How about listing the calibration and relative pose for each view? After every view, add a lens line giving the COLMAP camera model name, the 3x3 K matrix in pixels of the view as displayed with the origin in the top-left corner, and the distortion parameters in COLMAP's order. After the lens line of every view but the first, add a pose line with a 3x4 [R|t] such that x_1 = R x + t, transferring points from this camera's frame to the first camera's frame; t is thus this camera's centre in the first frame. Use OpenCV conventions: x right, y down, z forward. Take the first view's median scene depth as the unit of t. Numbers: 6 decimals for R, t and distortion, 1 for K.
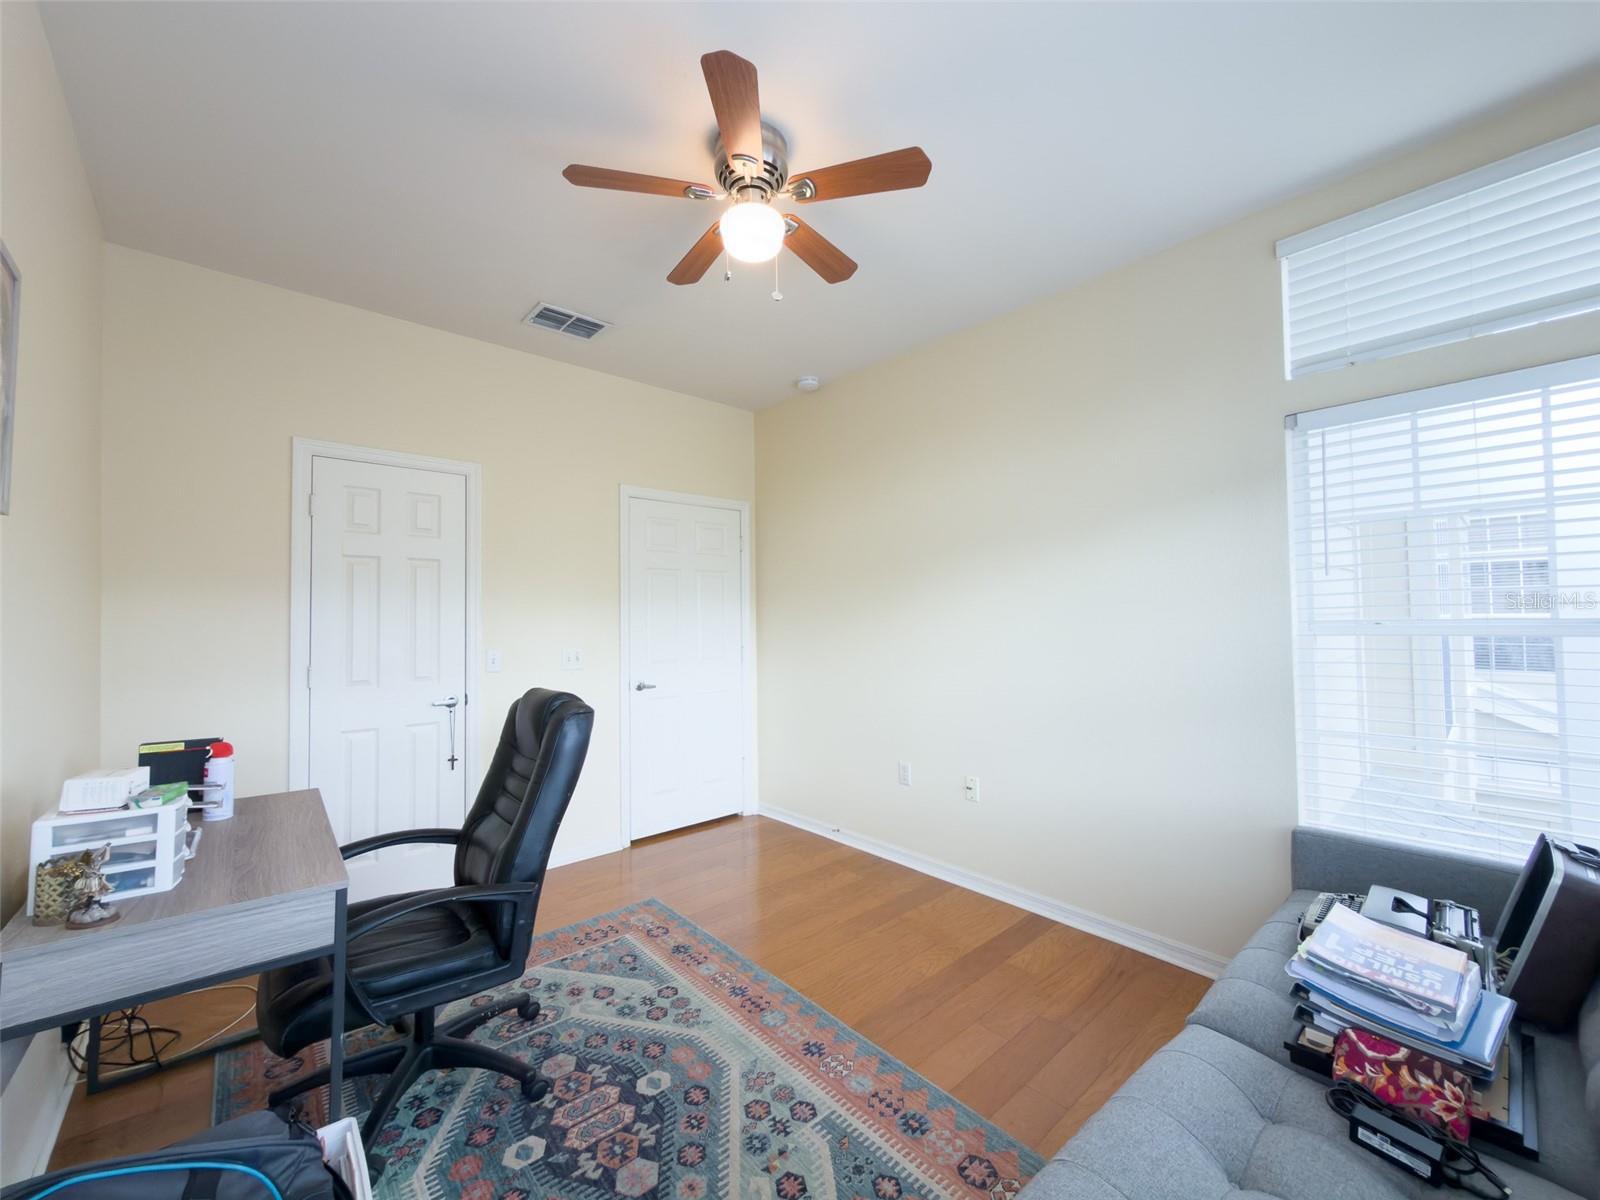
lens RADIAL K [[638.4, 0, 800.0], [0, 638.4, 600.0], [0, 0, 1]] dist [0.001293, -0.000023]
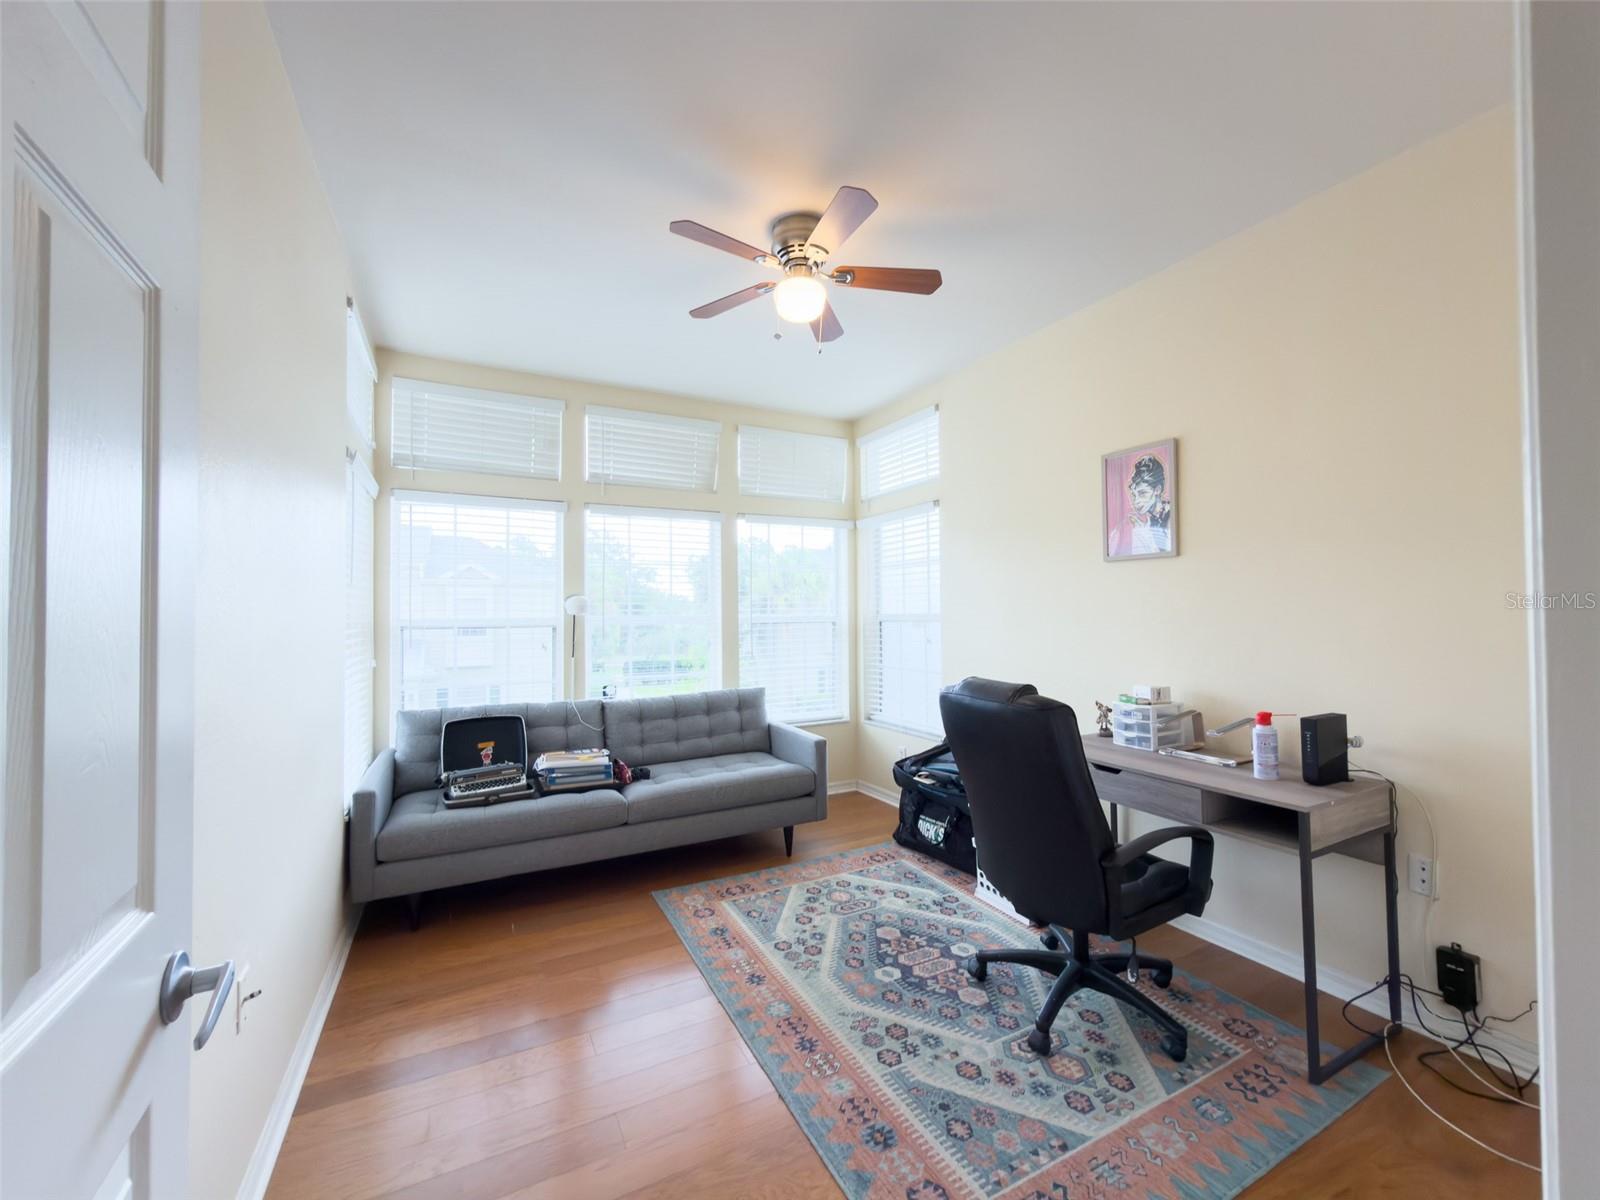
lens RADIAL K [[638.4, 0, 800.0], [0, 638.4, 600.0], [0, 0, 1]] dist [0.001293, -0.000023]
pose [[-0.970609, 0.021256, 0.239723, -0.326524], [0.010000, 0.998794, -0.048076, 0.058974], [-0.240455, -0.044266, -0.969650, 1.985399]]
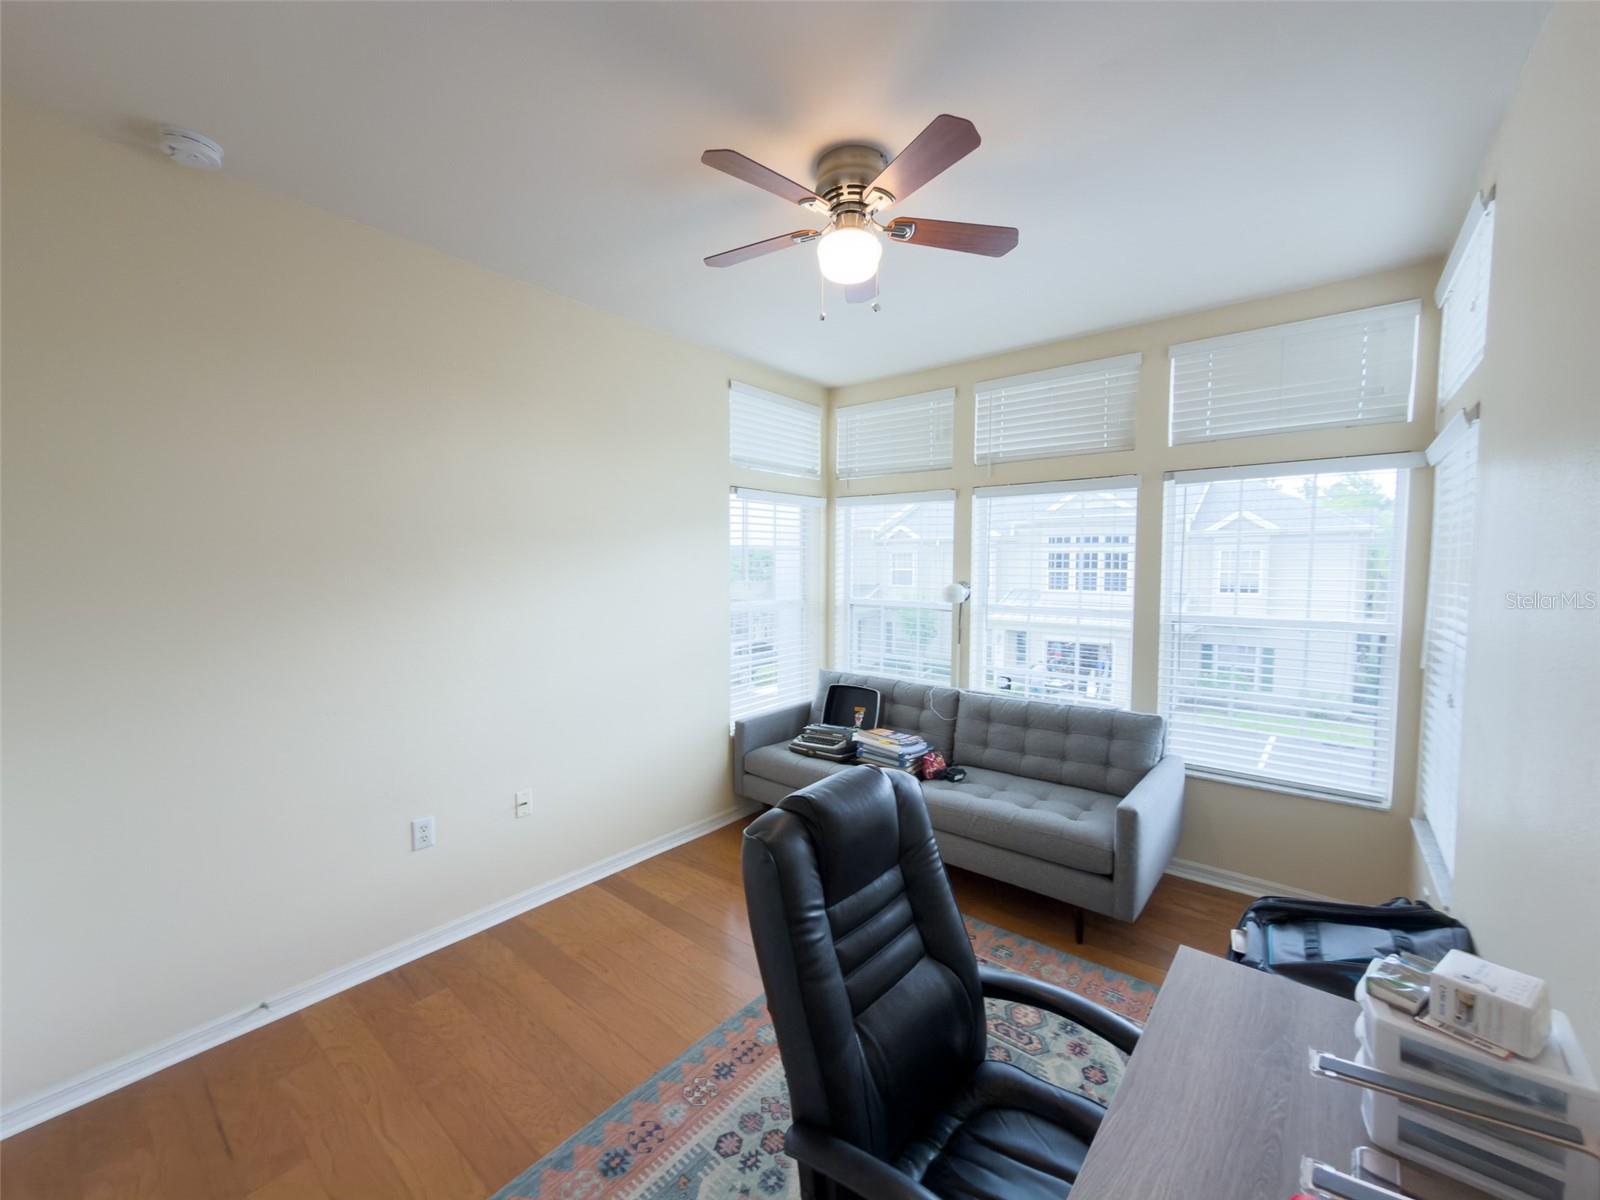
lens RADIAL K [[638.4, 0, 800.0], [0, 638.4, 600.0], [0, 0, 1]] dist [0.001293, -0.000023]
pose [[-0.161068, -0.045988, 0.985871, -0.992242], [-0.027379, 0.998738, 0.042115, -0.062894], [-0.986563, -0.020209, -0.162124, 1.120105]]
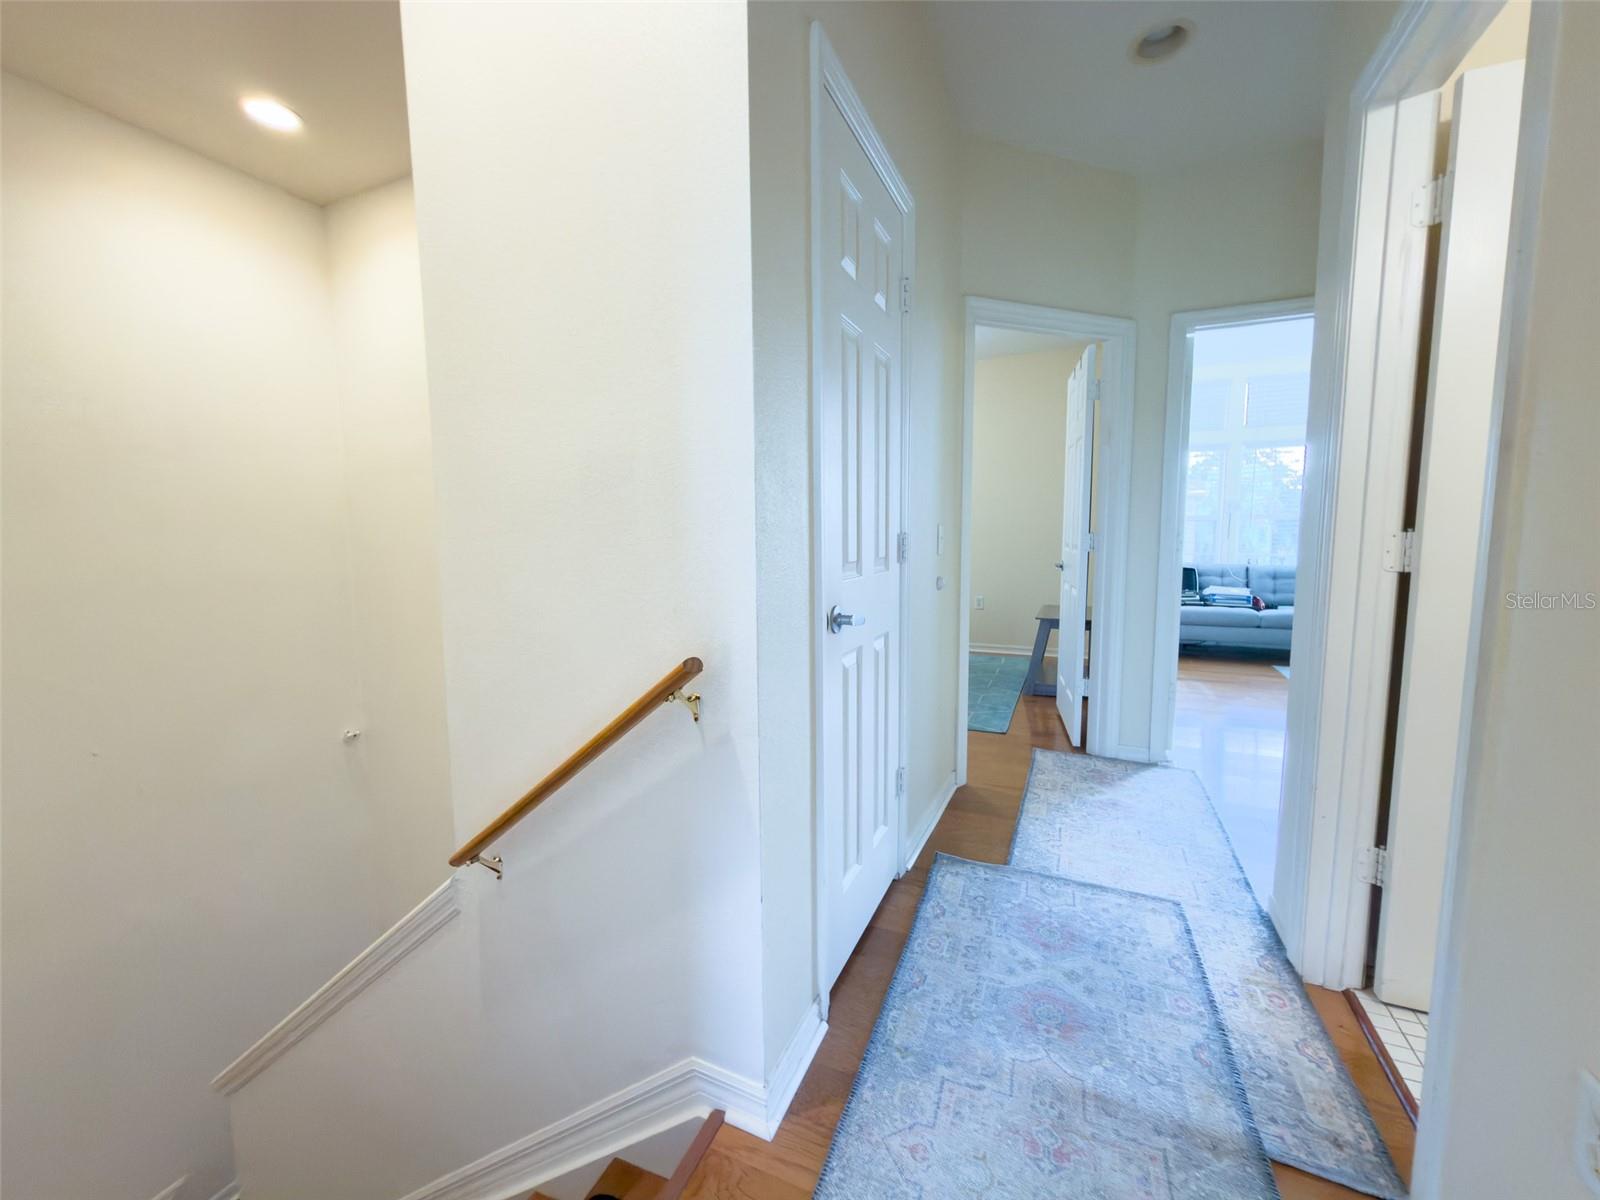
lens RADIAL K [[638.4, 0, 800.0], [0, 638.4, 600.0], [0, 0, 1]] dist [0.001293, -0.000023]
pose [[-0.407194, -0.071640, 0.910528, -1.175668], [-0.014523, 0.997301, 0.071972, 0.221877], [-0.913226, 0.016083, -0.407135, 3.402611]]
